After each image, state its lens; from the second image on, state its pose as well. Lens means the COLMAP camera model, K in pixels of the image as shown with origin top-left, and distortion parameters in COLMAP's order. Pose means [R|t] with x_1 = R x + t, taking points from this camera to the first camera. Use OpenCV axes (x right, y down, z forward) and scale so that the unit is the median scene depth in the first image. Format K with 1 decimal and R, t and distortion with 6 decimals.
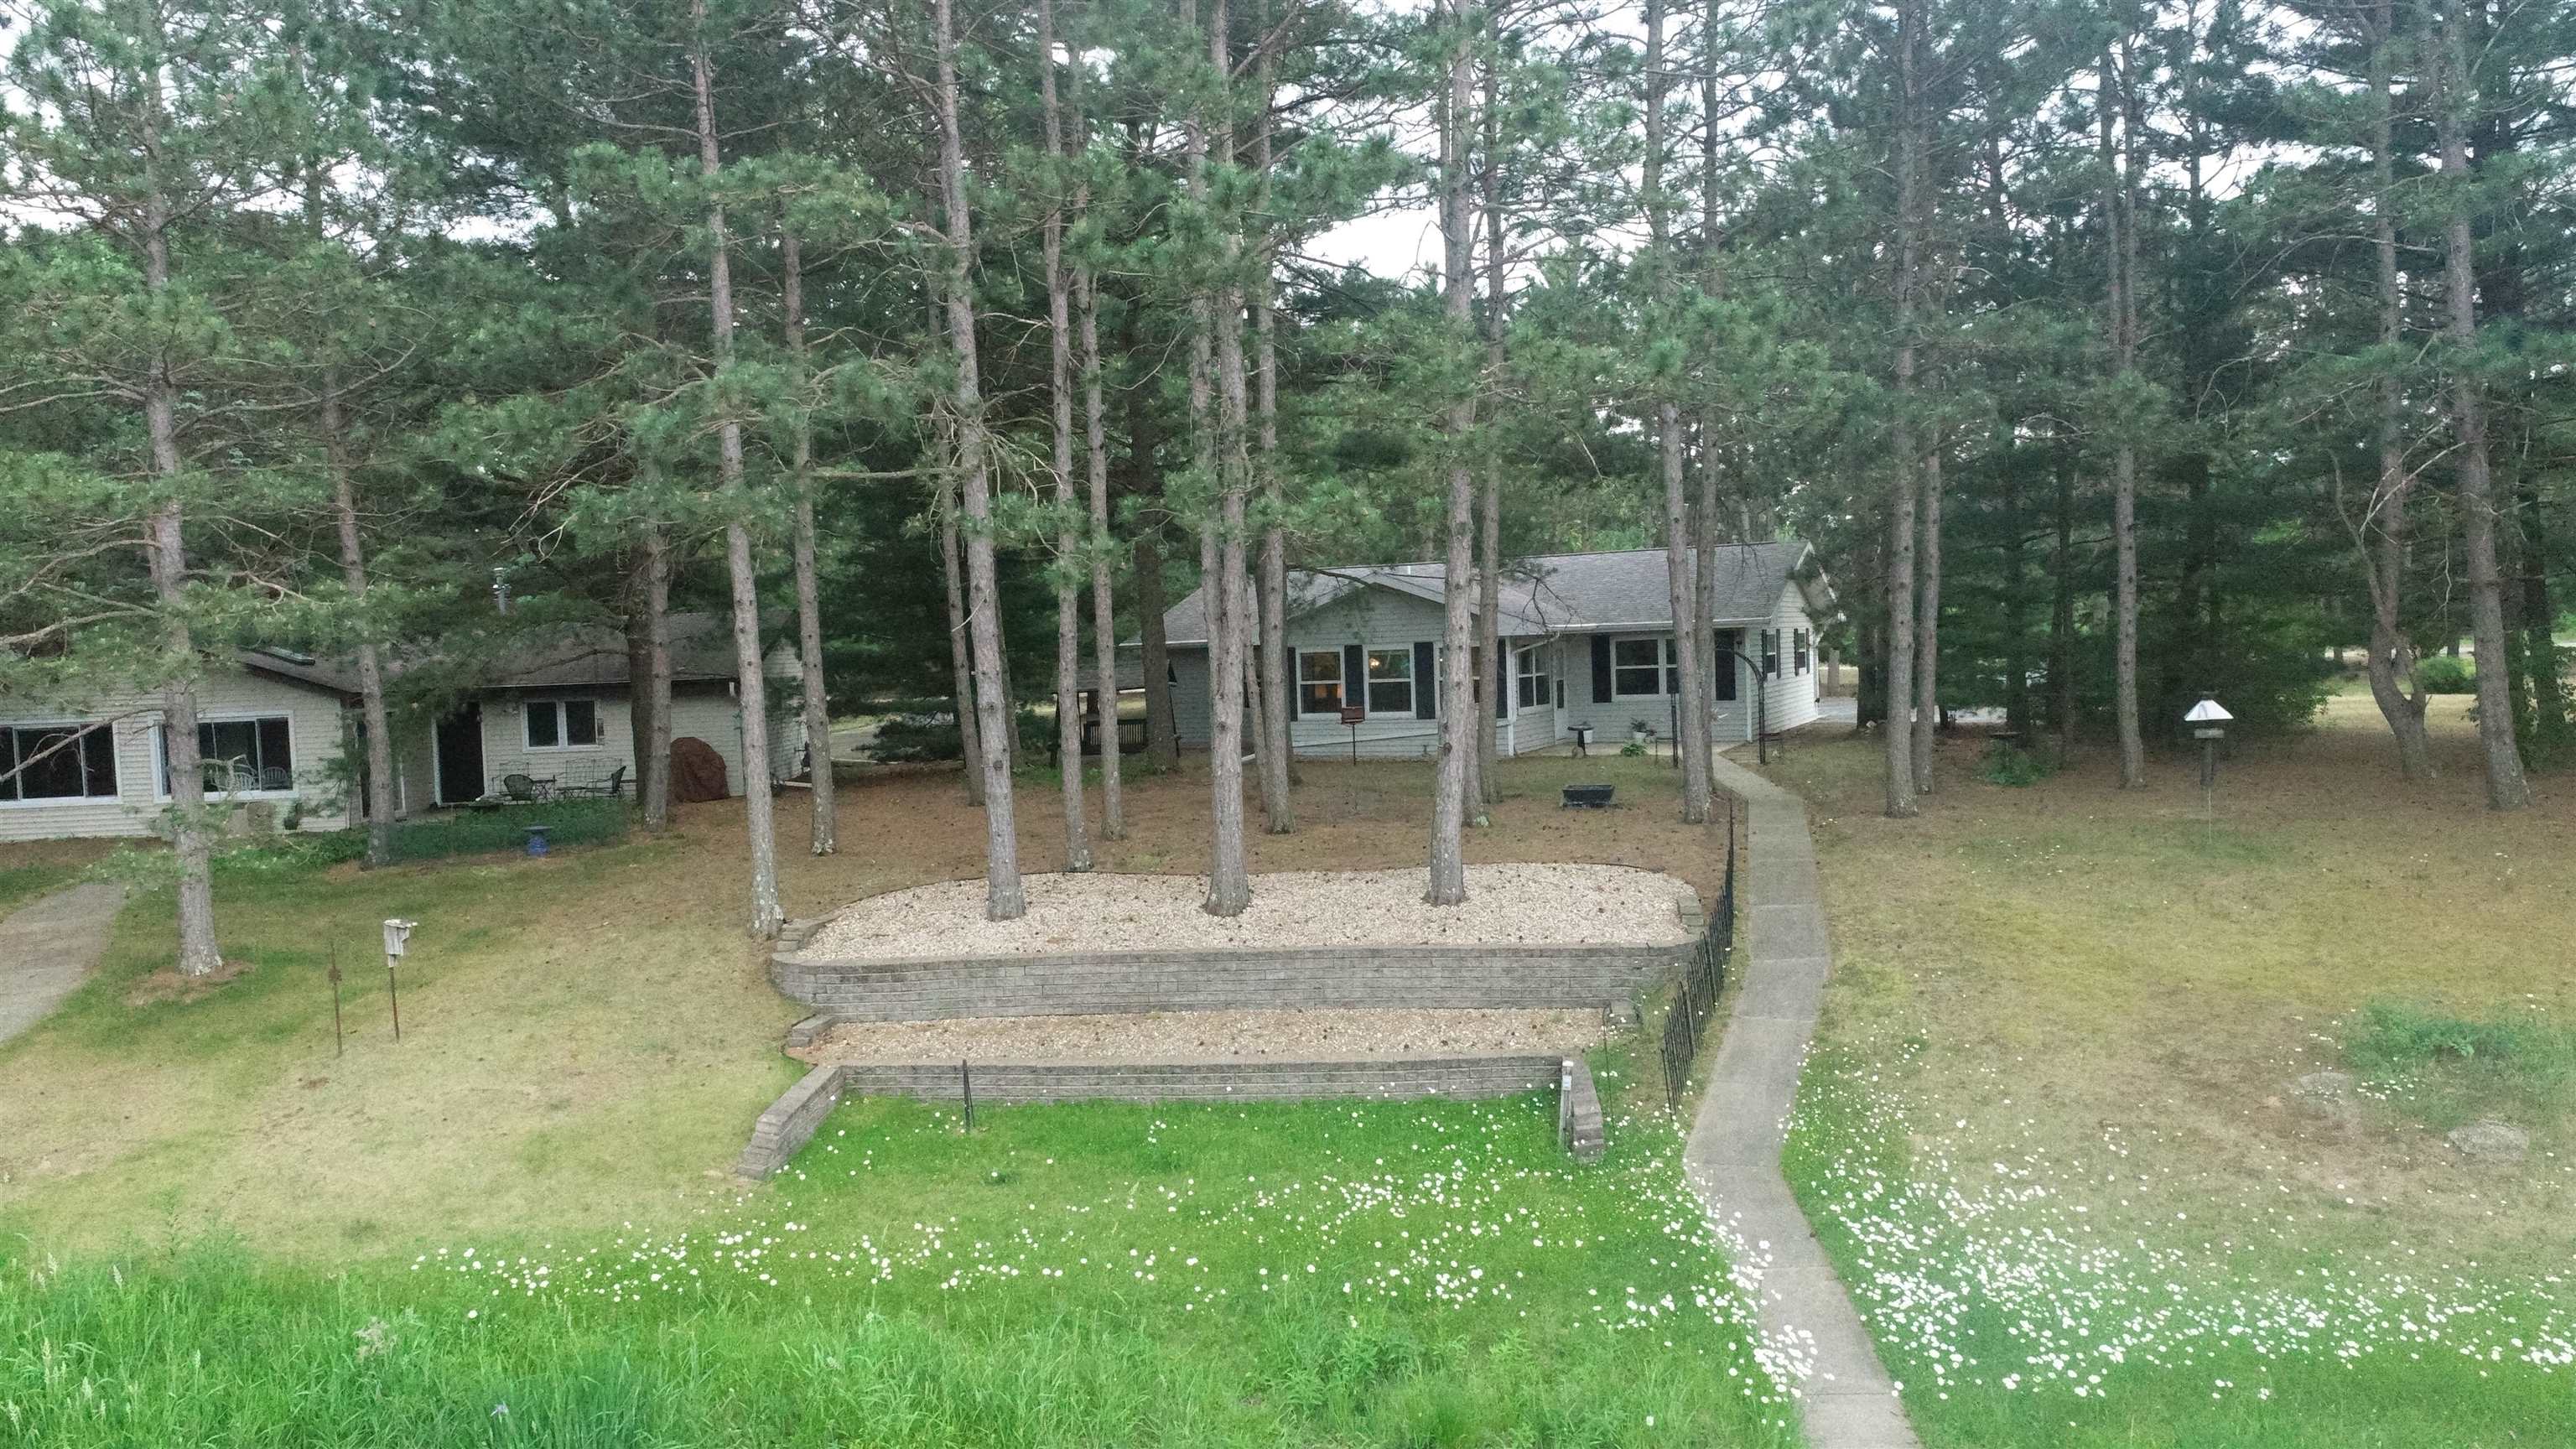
lens RADIAL K [[1757.4, 0, 1279.1], [0, 1757.4, 725.3], [0, 0, 1]] dist [-0.009587, 0.002987]
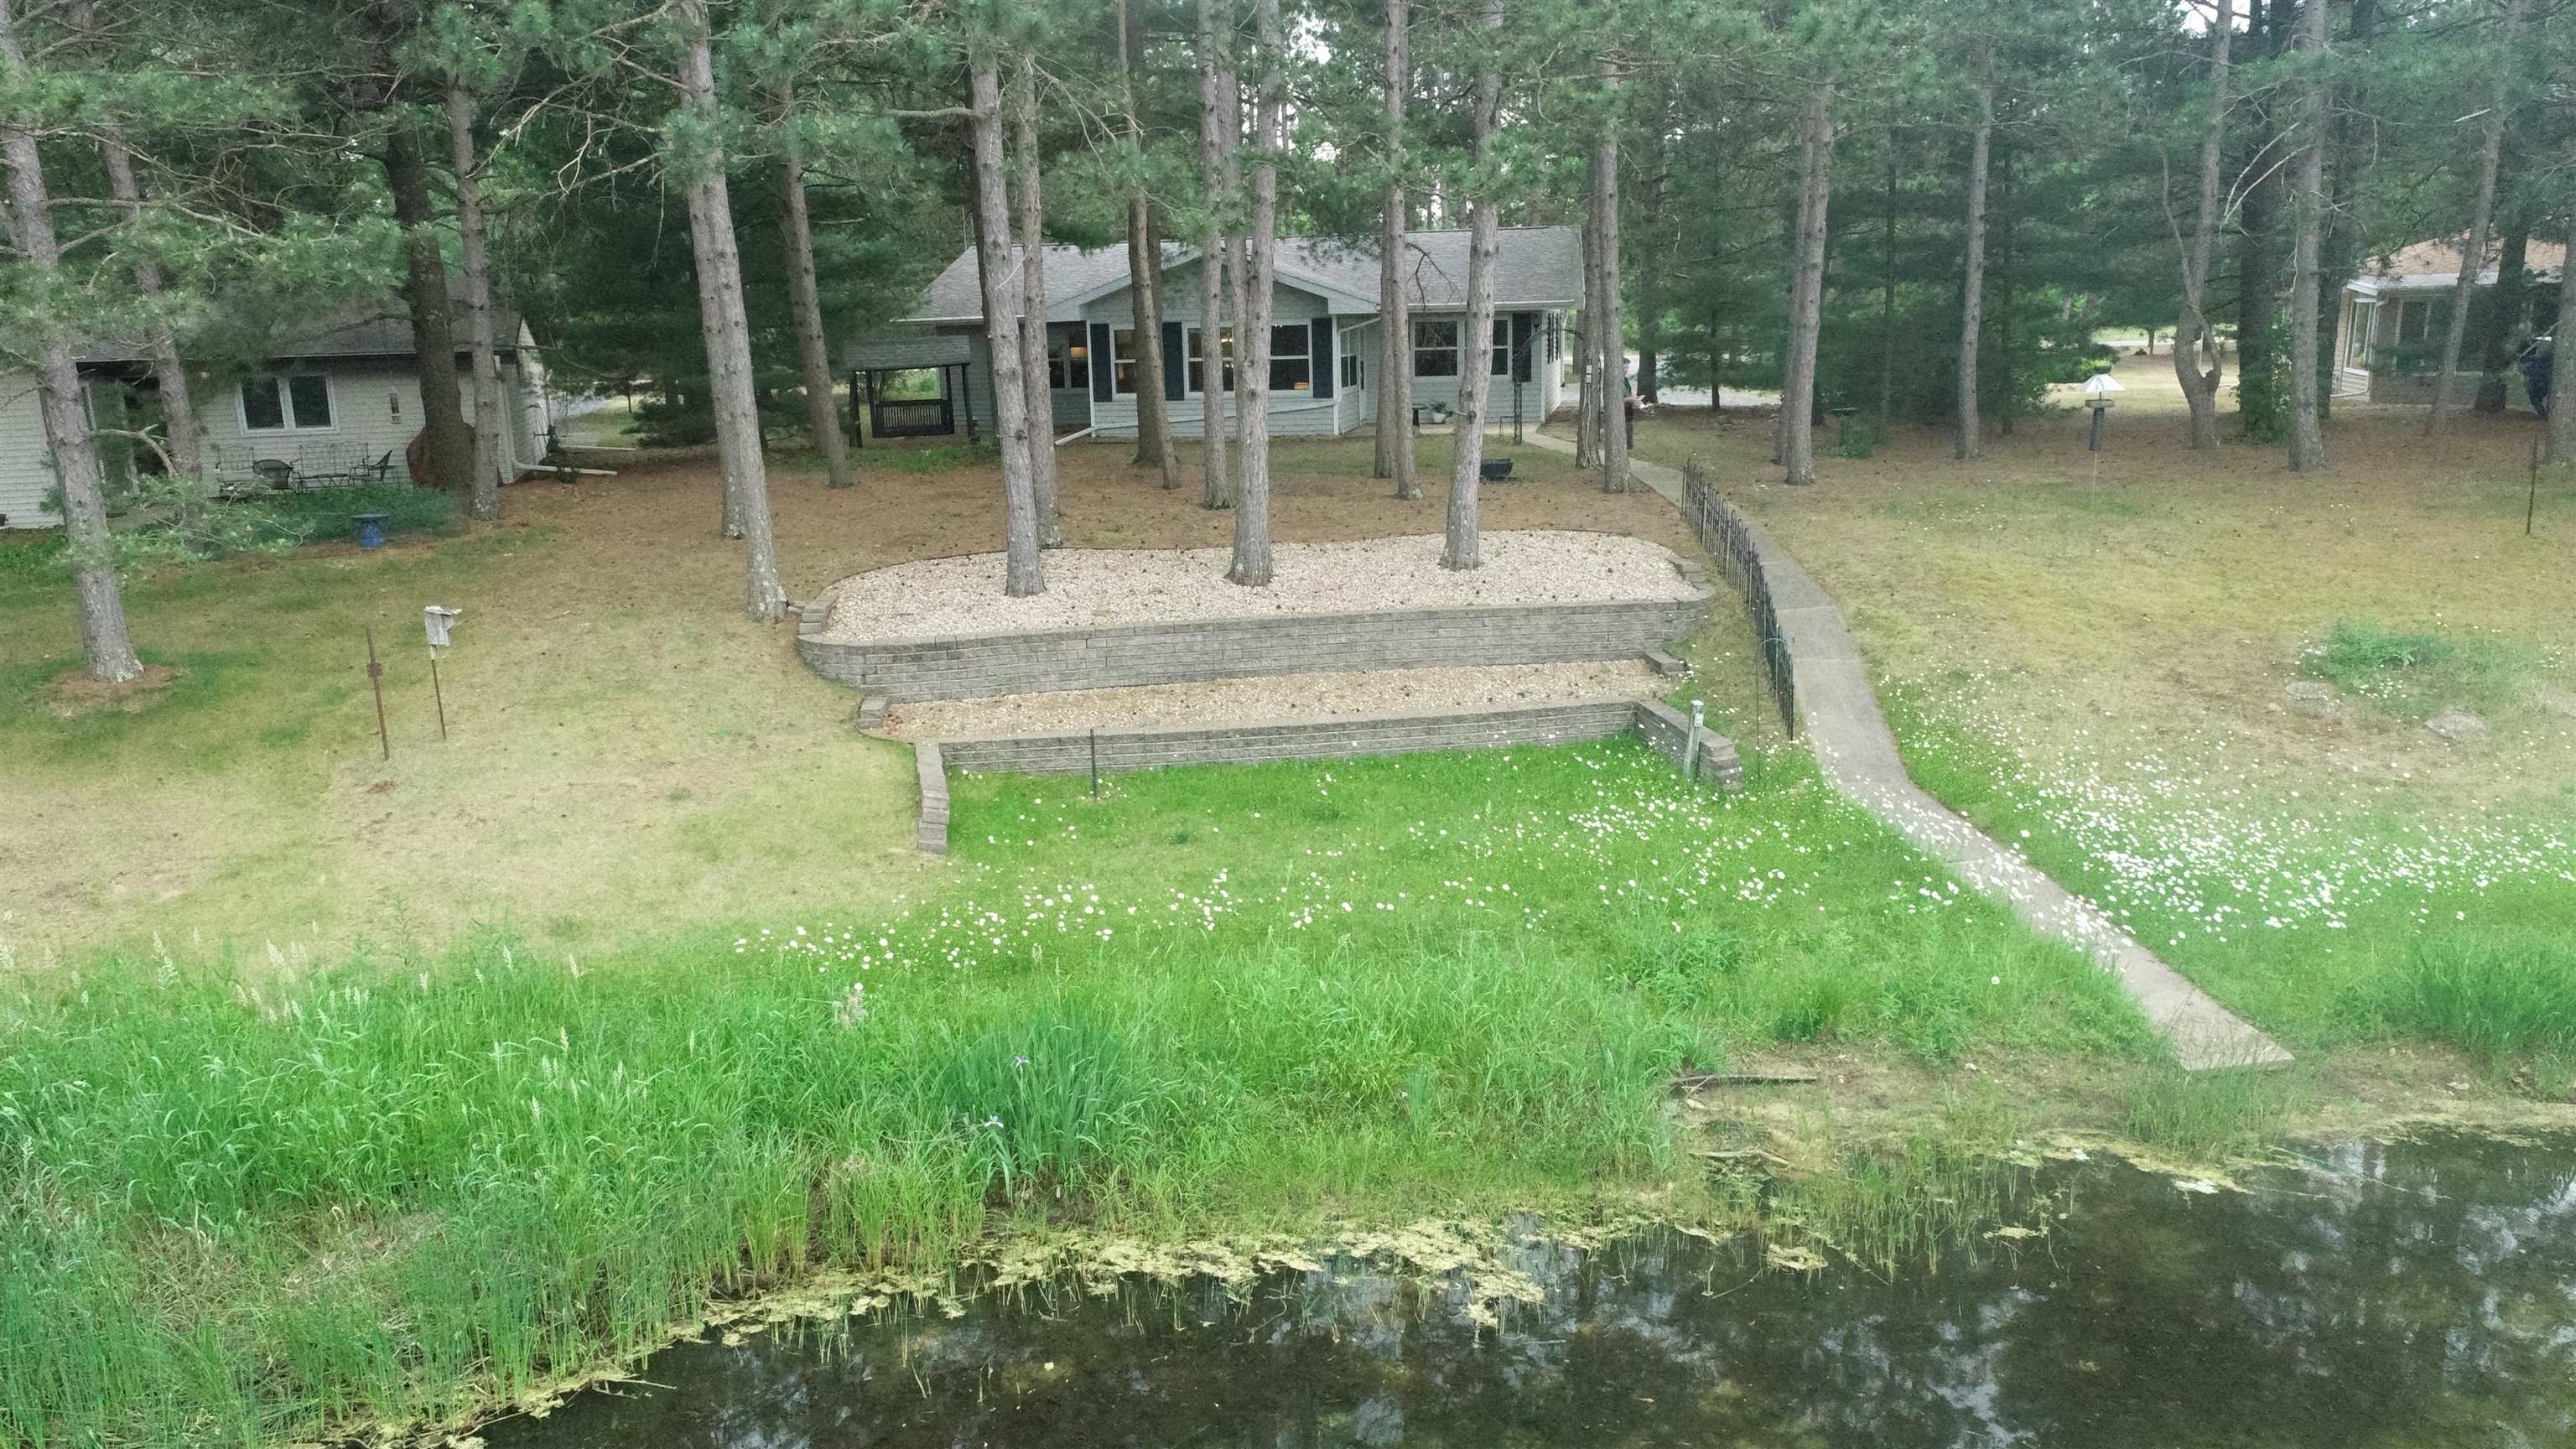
lens RADIAL K [[1757.4, 0, 1290.3], [0, 1757.4, 734.0], [0, 0, 1]] dist [-0.009587, 0.002987]
pose [[0.966683, -0.045409, 0.251915, -0.286808], [0.000551, 0.984506, 0.175348, 0.016575], [-0.255974, -0.169367, 0.951731, 0.020241]]
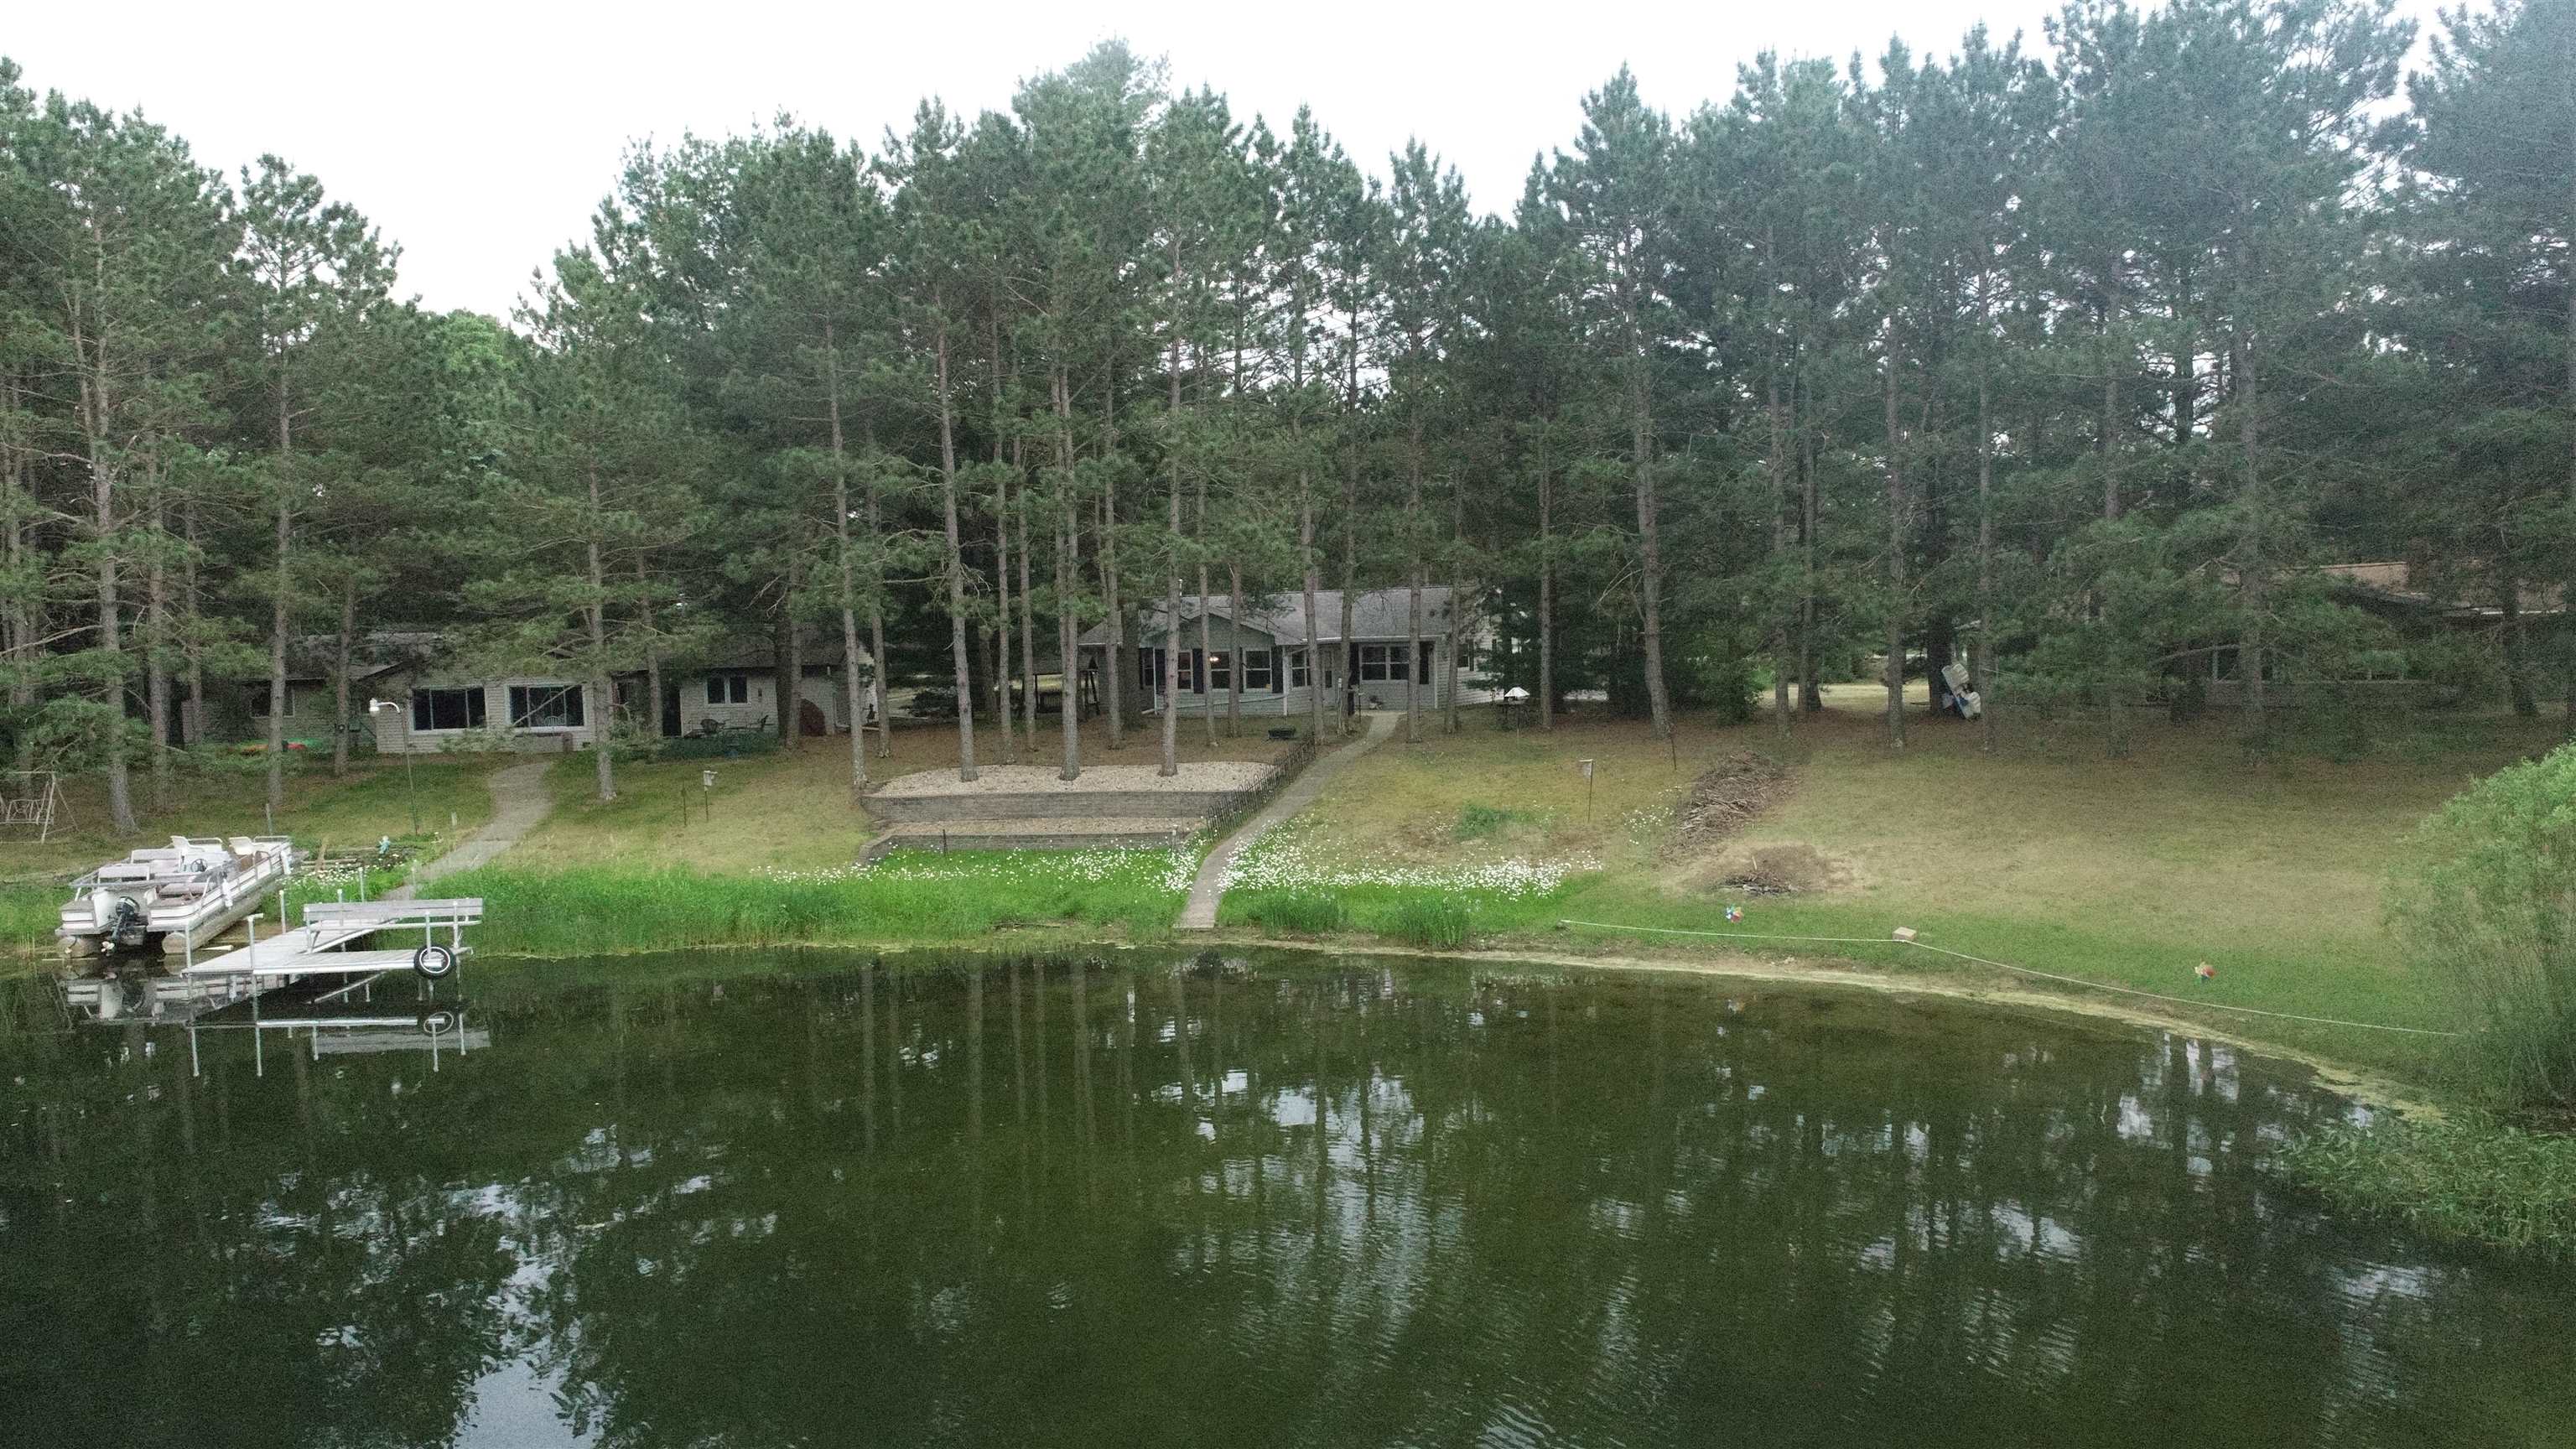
lens RADIAL K [[1757.4, 0, 1285.5], [0, 1757.4, 718.9], [0, 0, 1]] dist [-0.009587, 0.002987]
pose [[0.999695, 0.011709, -0.021741, 0.306631], [-0.011499, 0.999886, 0.009768, 0.007226], [0.021853, -0.009515, 0.999716, -1.264338]]
